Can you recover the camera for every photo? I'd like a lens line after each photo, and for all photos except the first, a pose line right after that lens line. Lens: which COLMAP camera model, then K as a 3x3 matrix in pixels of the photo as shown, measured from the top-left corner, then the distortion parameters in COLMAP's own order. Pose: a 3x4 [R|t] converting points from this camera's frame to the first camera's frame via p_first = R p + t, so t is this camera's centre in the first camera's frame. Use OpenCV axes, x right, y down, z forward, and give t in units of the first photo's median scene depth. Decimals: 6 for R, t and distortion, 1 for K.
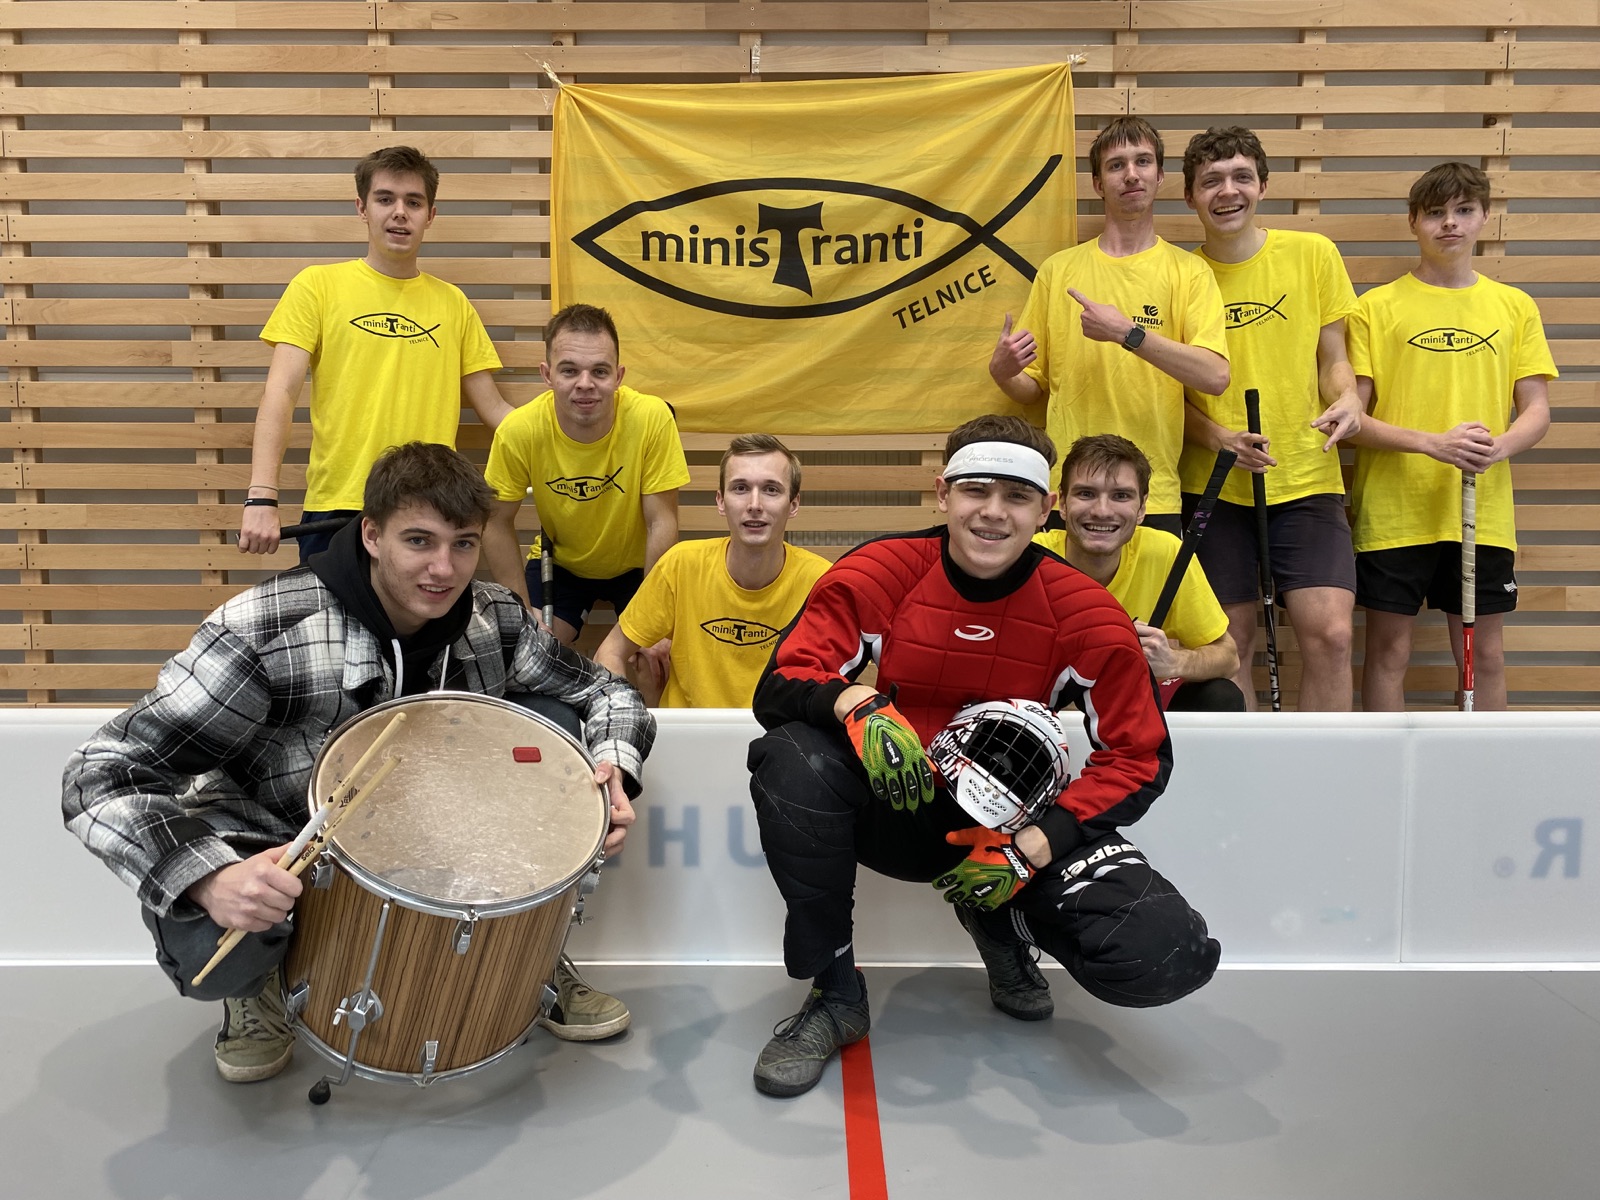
lens RADIAL K [[1208.0, 0, 801.1], [0, 1208.0, 575.6], [0, 0, 1]] dist [0.010152, -0.002910]
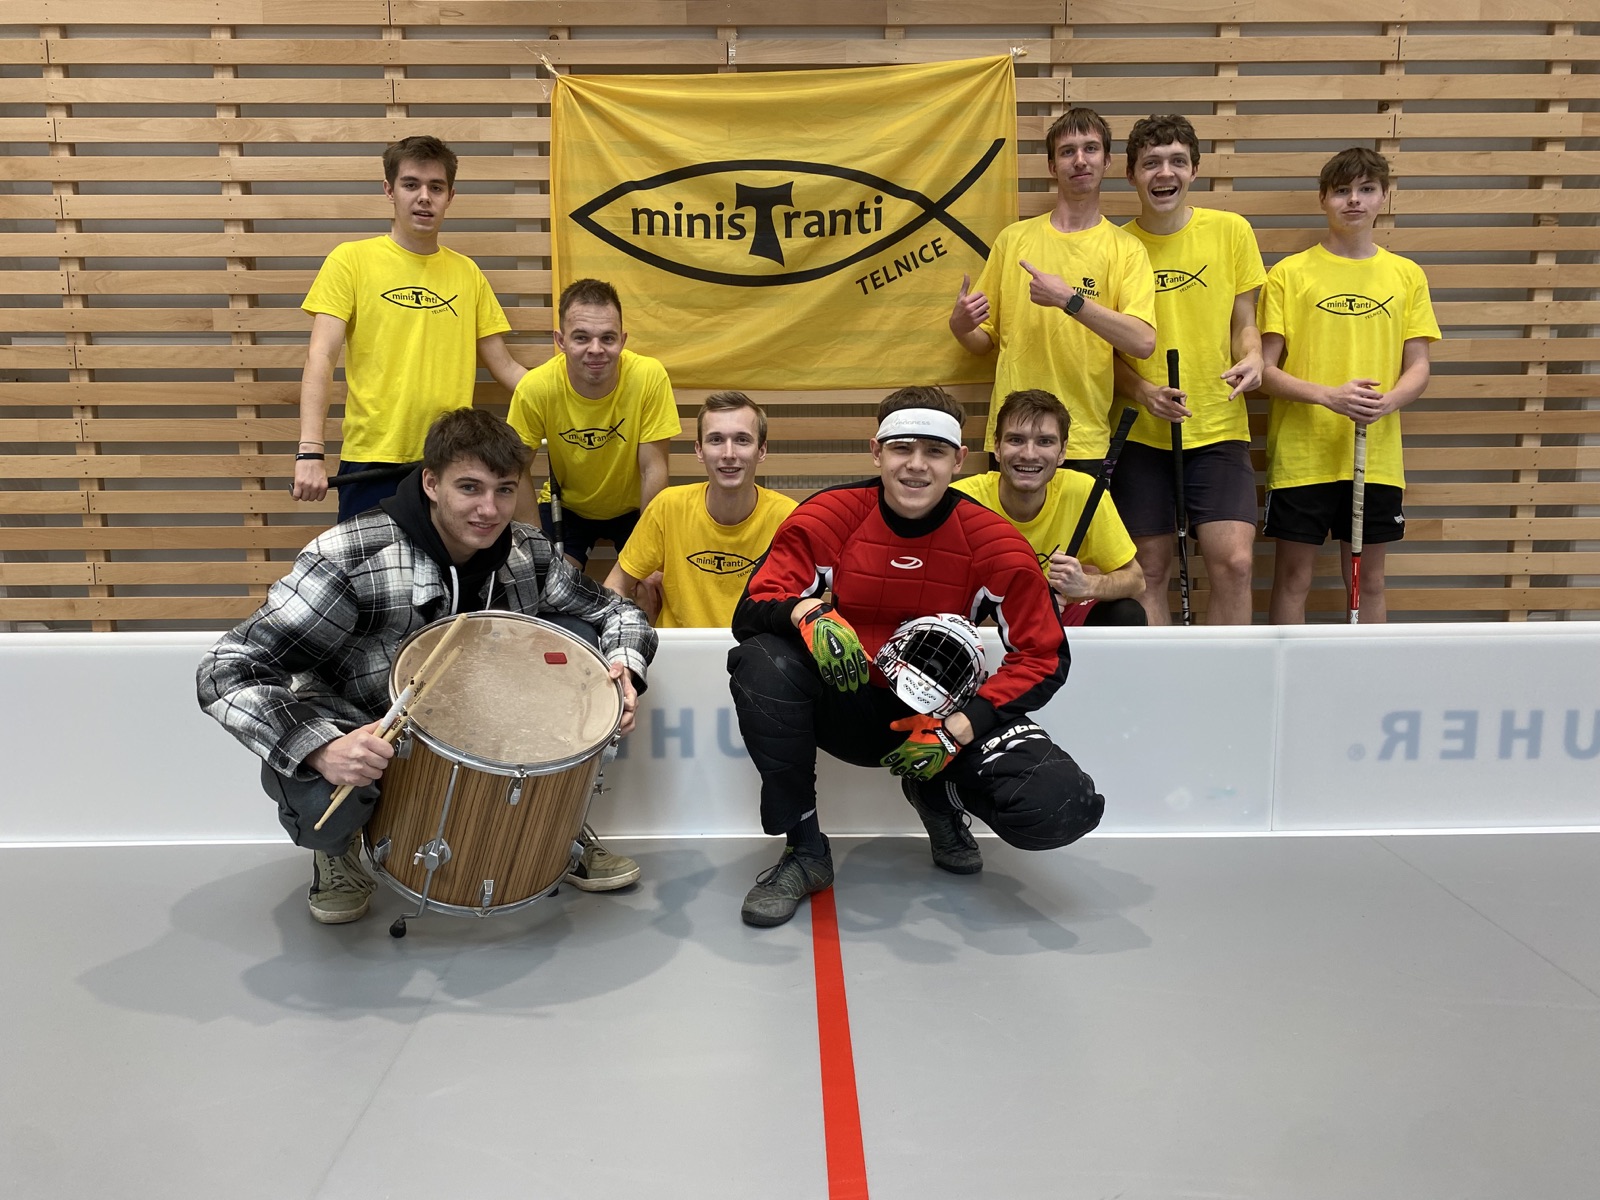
lens RADIAL K [[1208.0, 0, 801.1], [0, 1208.0, 575.6], [0, 0, 1]] dist [0.010152, -0.002910]
pose [[0.999821, -0.007985, 0.017126, 0.003242], [0.007142, 0.998787, 0.048711, 0.002133], [-0.017494, -0.048580, 0.998666, -0.140155]]
